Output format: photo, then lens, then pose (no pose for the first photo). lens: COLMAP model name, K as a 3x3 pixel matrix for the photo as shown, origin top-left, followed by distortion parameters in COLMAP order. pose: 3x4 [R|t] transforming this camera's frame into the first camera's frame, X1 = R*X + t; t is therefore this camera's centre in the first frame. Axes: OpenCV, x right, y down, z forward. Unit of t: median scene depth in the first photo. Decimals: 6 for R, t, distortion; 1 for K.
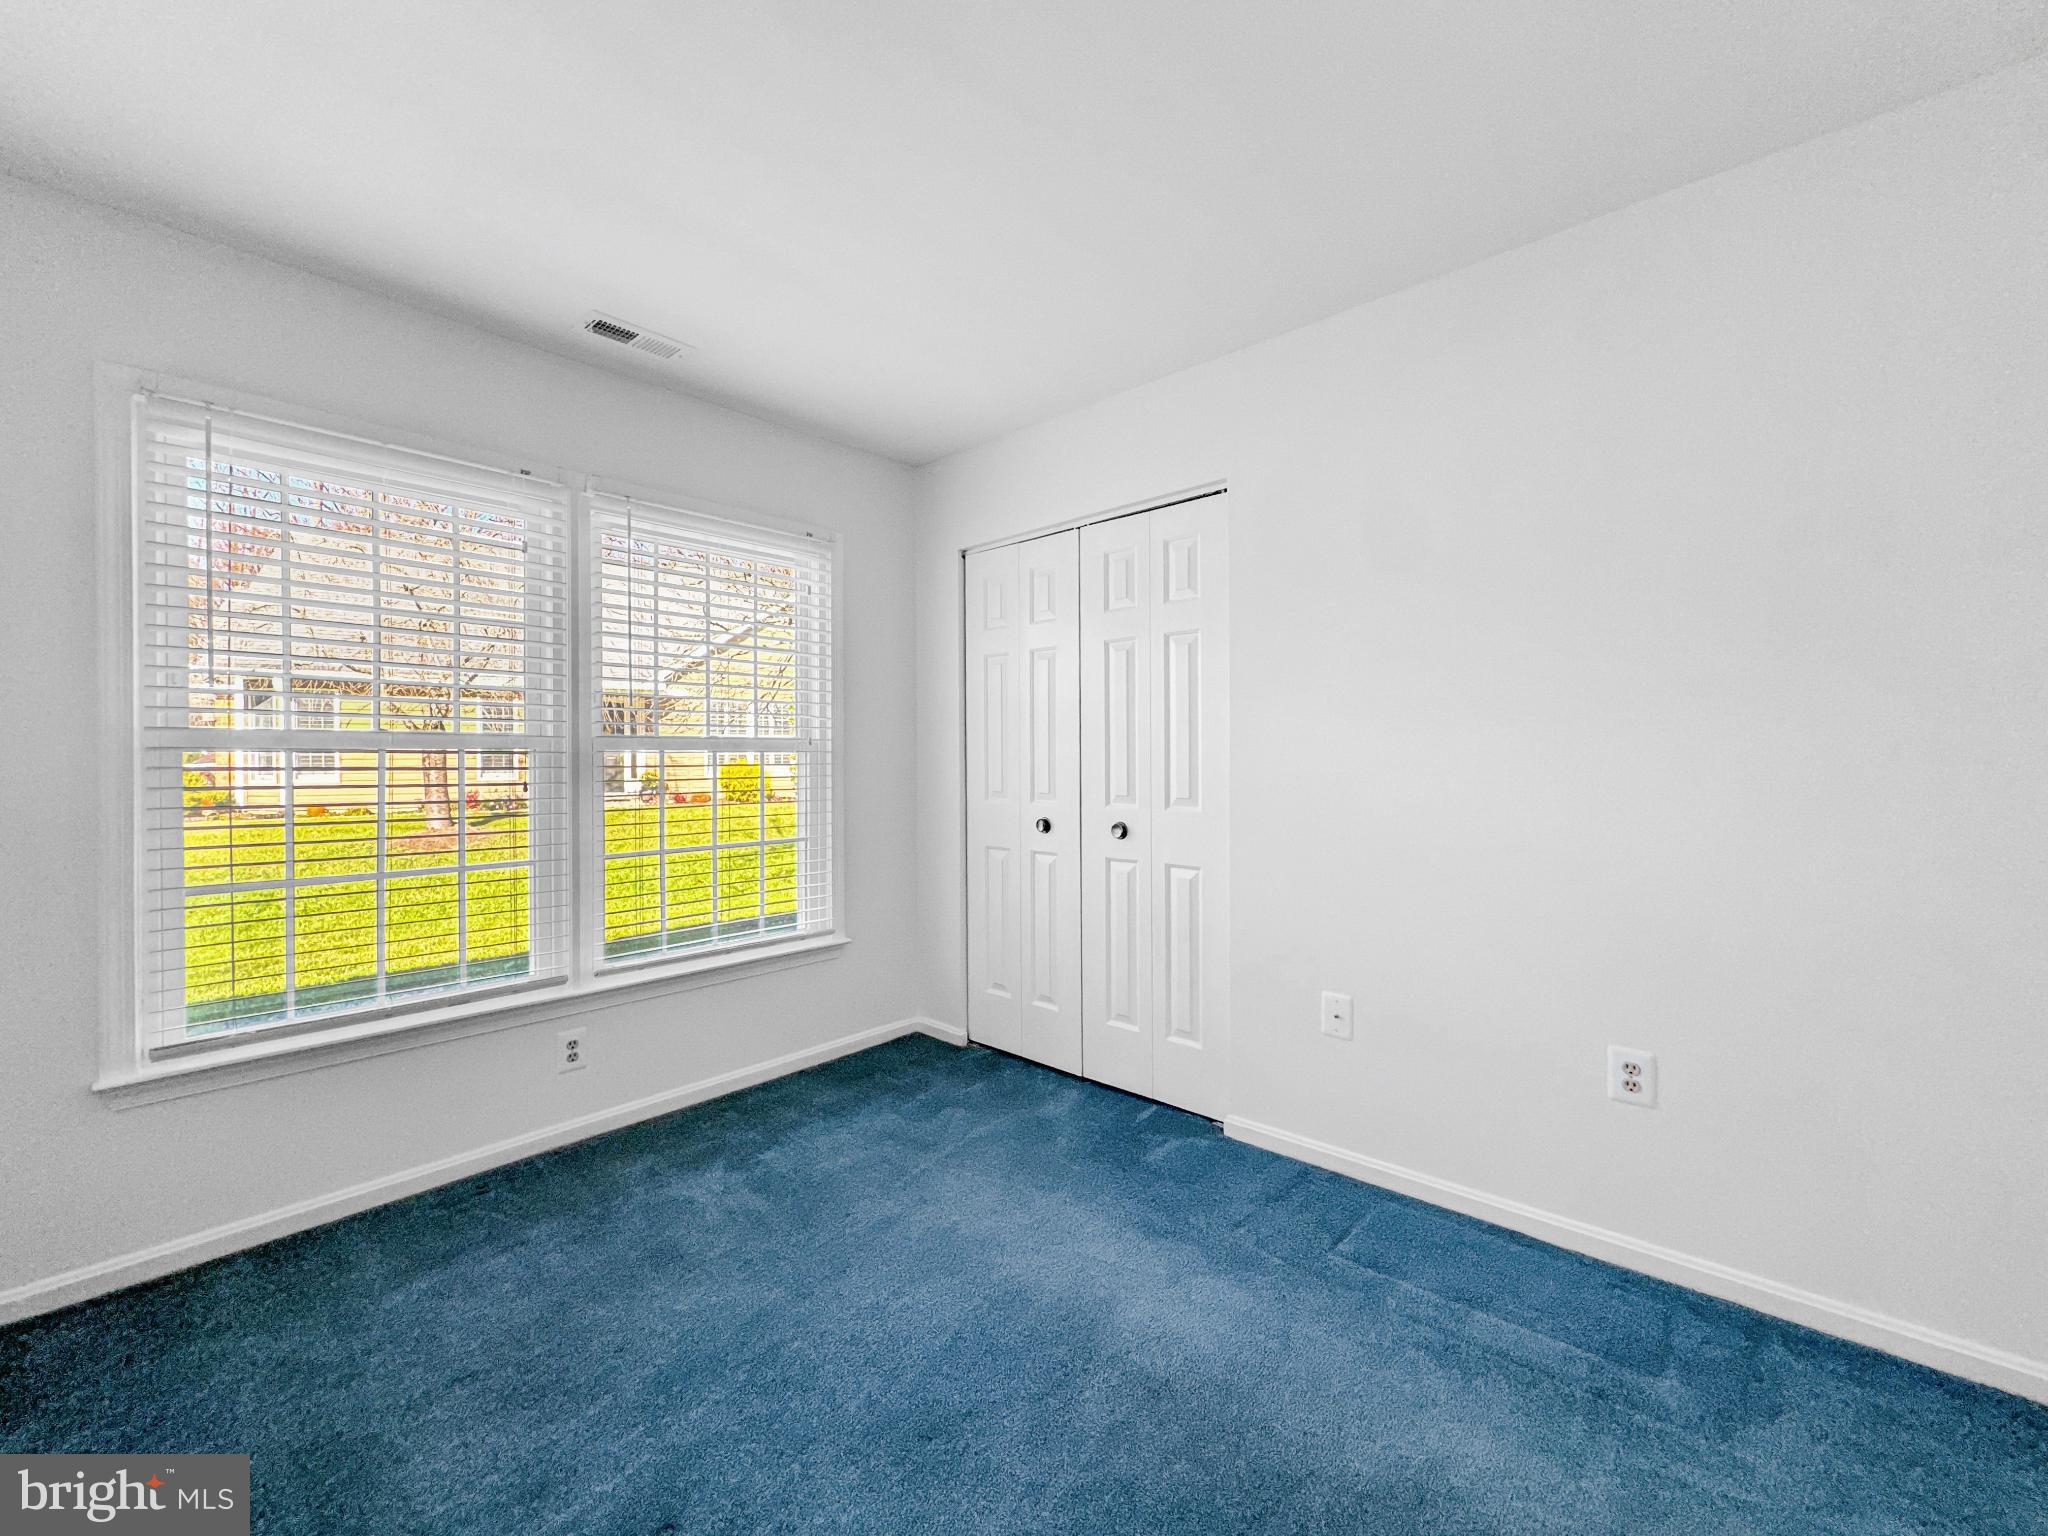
lens RADIAL K [[825.2, 0, 1029.4], [0, 825.2, 778.0], [0, 0, 1]] dist [-0.003935, -0.000218]
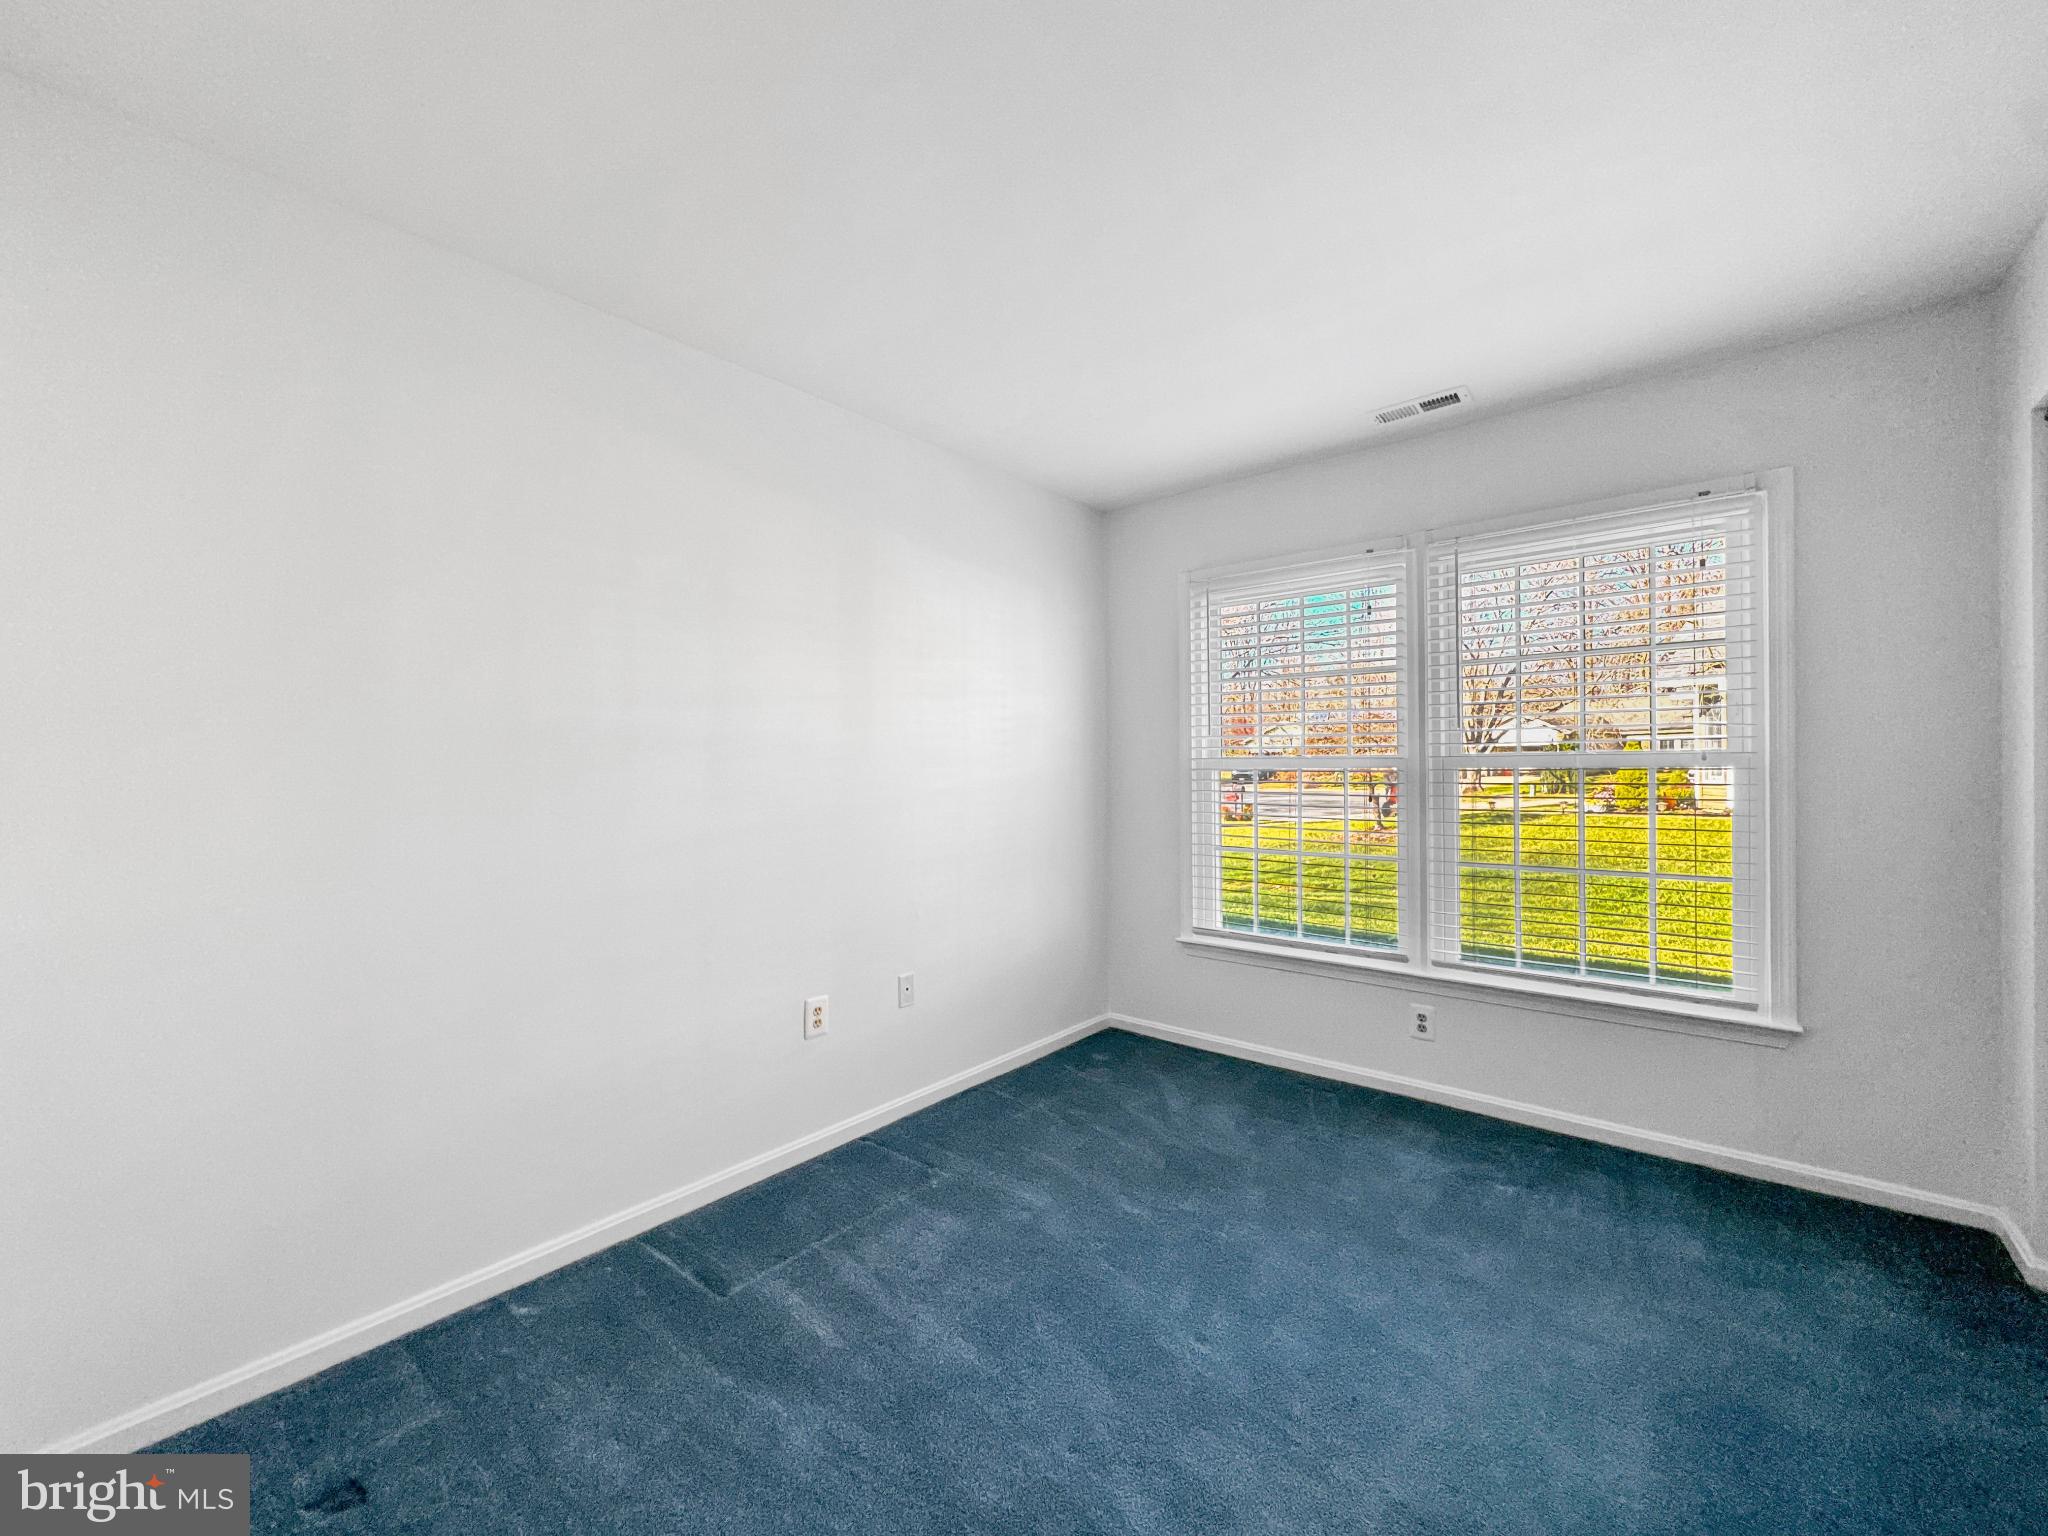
lens RADIAL K [[825.2, 0, 1029.4], [0, 825.2, 778.0], [0, 0, 1]] dist [-0.003935, -0.000218]
pose [[0.027969, 0.014532, -0.999503, 0.606787], [-0.010491, 0.999844, 0.014243, -0.032330], [0.999554, 0.010088, 0.028117, 0.393861]]
